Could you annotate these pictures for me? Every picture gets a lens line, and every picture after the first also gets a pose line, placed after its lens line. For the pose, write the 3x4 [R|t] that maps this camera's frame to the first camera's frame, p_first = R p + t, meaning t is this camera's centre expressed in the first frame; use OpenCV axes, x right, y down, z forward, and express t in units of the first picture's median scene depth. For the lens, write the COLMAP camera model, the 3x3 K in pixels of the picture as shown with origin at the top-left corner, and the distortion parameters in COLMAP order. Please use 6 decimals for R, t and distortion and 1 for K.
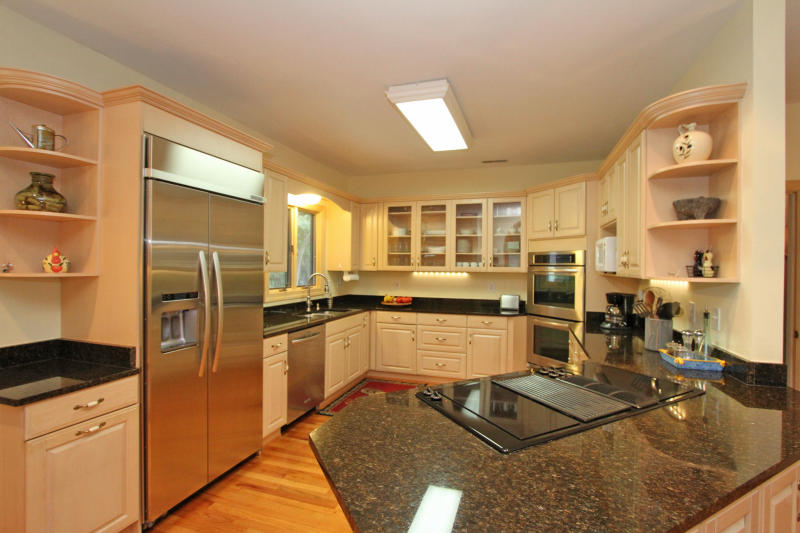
lens RADIAL K [[371.3, 0, 409.6], [0, 371.3, 266.0], [0, 0, 1]] dist [-0.014803, -0.000148]
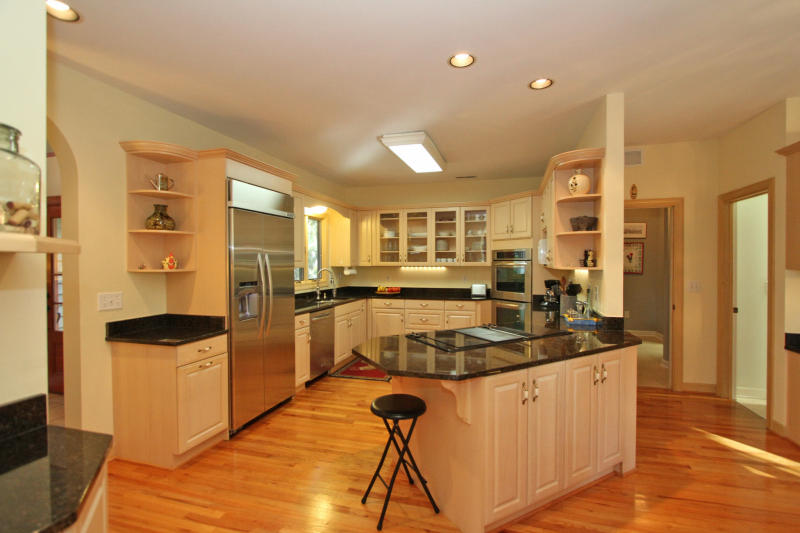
lens RADIAL K [[371.3, 0, 409.6], [0, 371.3, 266.0], [0, 0, 1]] dist [-0.014803, -0.000148]
pose [[0.999263, -0.012326, 0.036339, -0.012104], [0.011915, 0.999863, 0.011526, -0.000594], [-0.036476, -0.011084, 0.999273, -0.371363]]
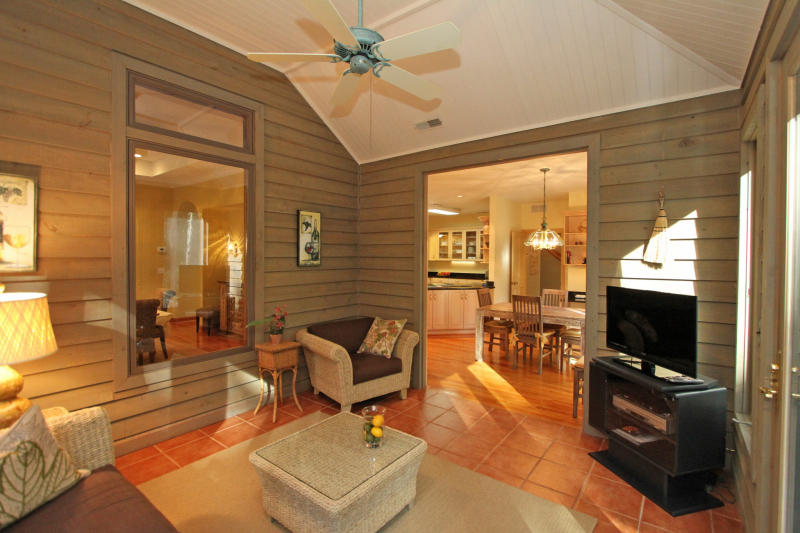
lens RADIAL K [[371.3, 0, 409.6], [0, 371.3, 266.0], [0, 0, 1]] dist [-0.014803, -0.000148]
pose [[0.945661, 0.007664, -0.325064, 0.840887], [0.000614, 0.999678, 0.025356, -0.019267], [0.325154, -0.024177, 0.945352, -1.983015]]
